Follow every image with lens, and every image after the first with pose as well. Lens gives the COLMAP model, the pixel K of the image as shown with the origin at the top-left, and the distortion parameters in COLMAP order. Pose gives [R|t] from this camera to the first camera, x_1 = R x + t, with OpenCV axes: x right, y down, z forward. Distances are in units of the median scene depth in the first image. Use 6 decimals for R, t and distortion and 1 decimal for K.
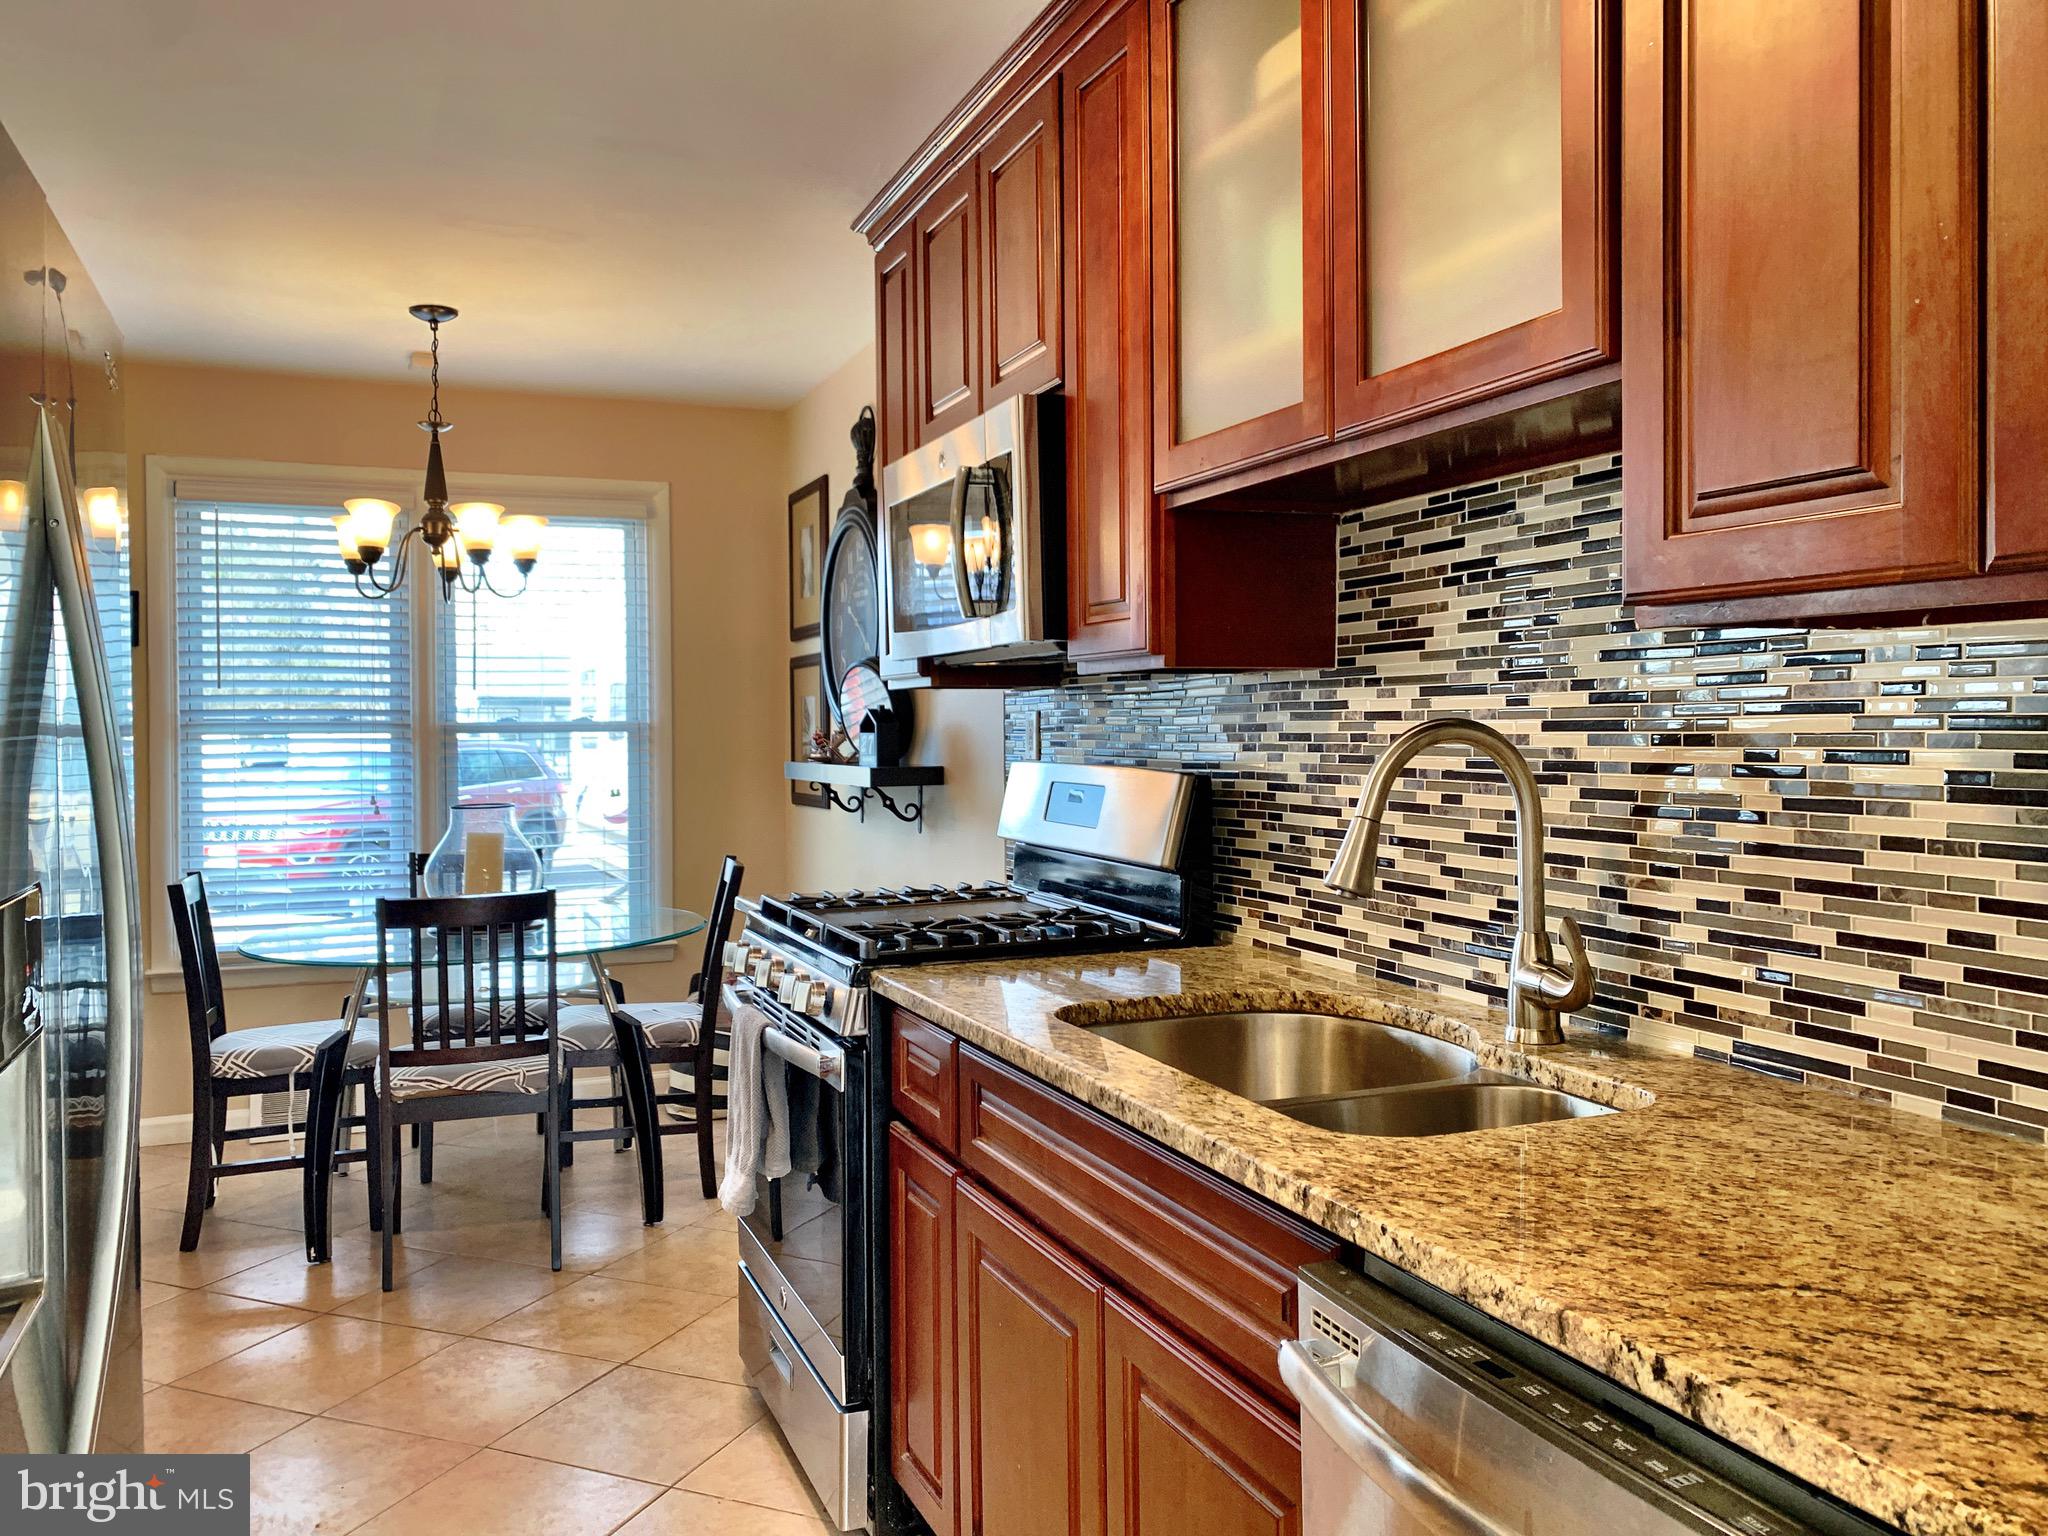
lens RADIAL K [[1567.5, 0, 1025.5], [0, 1567.5, 754.1], [0, 0, 1]] dist [0.070180, -0.109336]
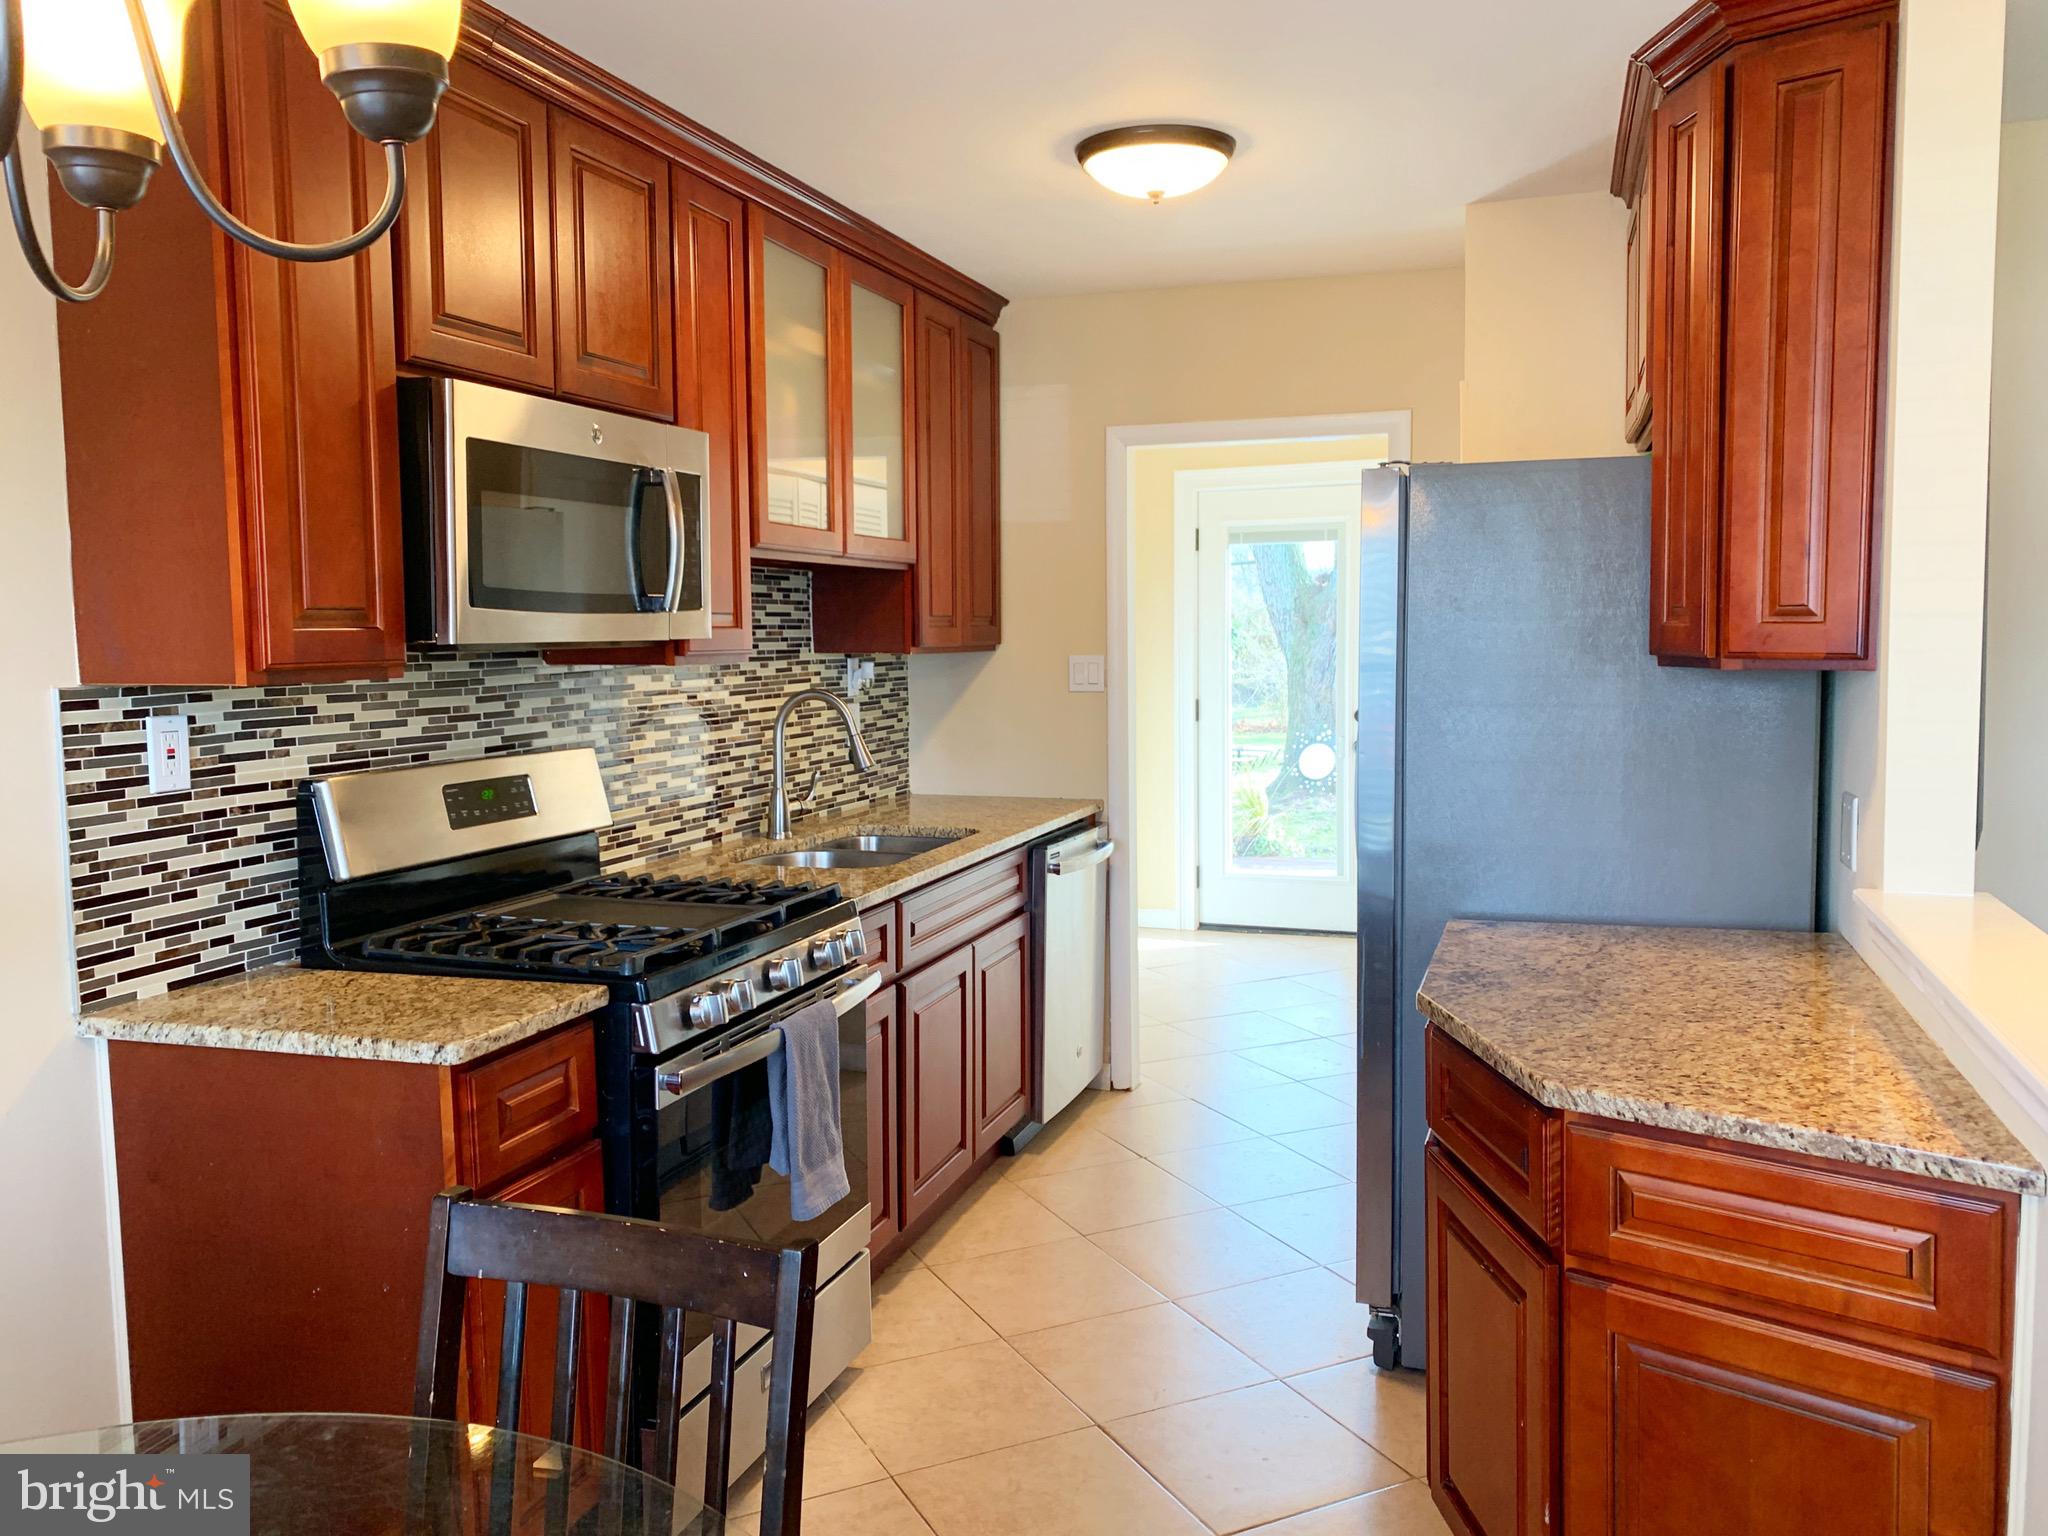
lens RADIAL K [[1567.5, 0, 1025.5], [0, 1567.5, 754.1], [0, 0, 1]] dist [0.070180, -0.109336]
pose [[-0.753477, -0.039648, 0.656278, -0.979754], [0.025864, 0.995620, 0.089843, -0.085922], [-0.656965, 0.084668, -0.749151, 1.745947]]
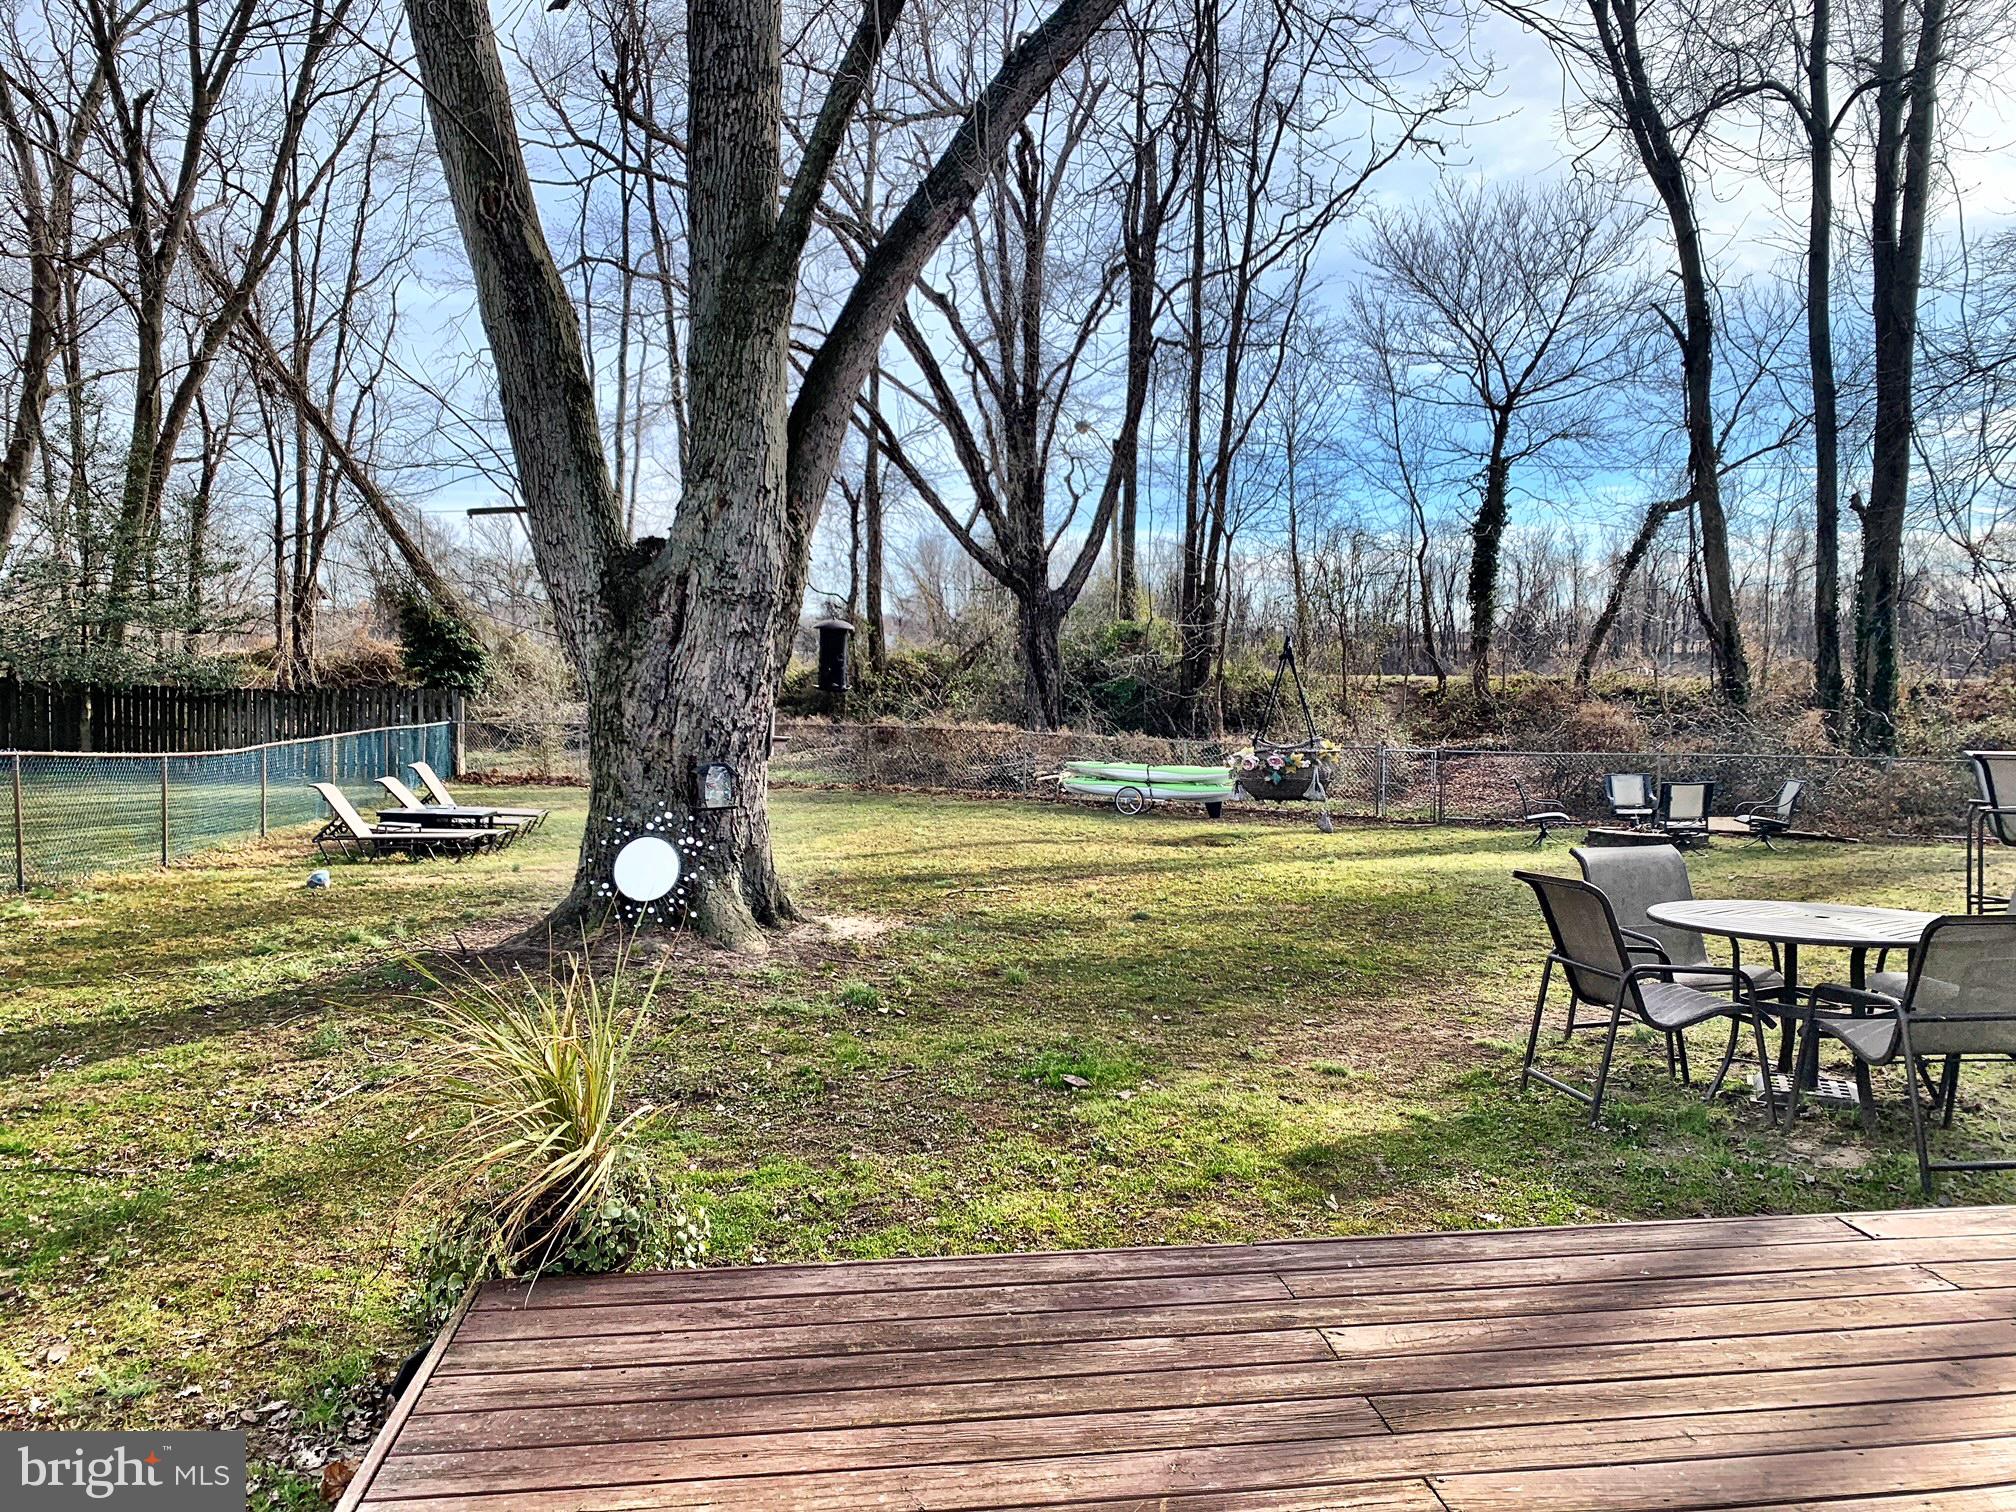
lens RADIAL K [[1581.3, 0, 1039.0], [0, 1581.3, 733.8], [0, 0, 1]] dist [0.123138, -0.330044]
pose [[-0.969180, -0.014895, 0.245905, 0.645851], [-0.000637, 0.998319, 0.057957, 0.044390], [-0.246355, 0.056014, -0.967560, -0.678332]]
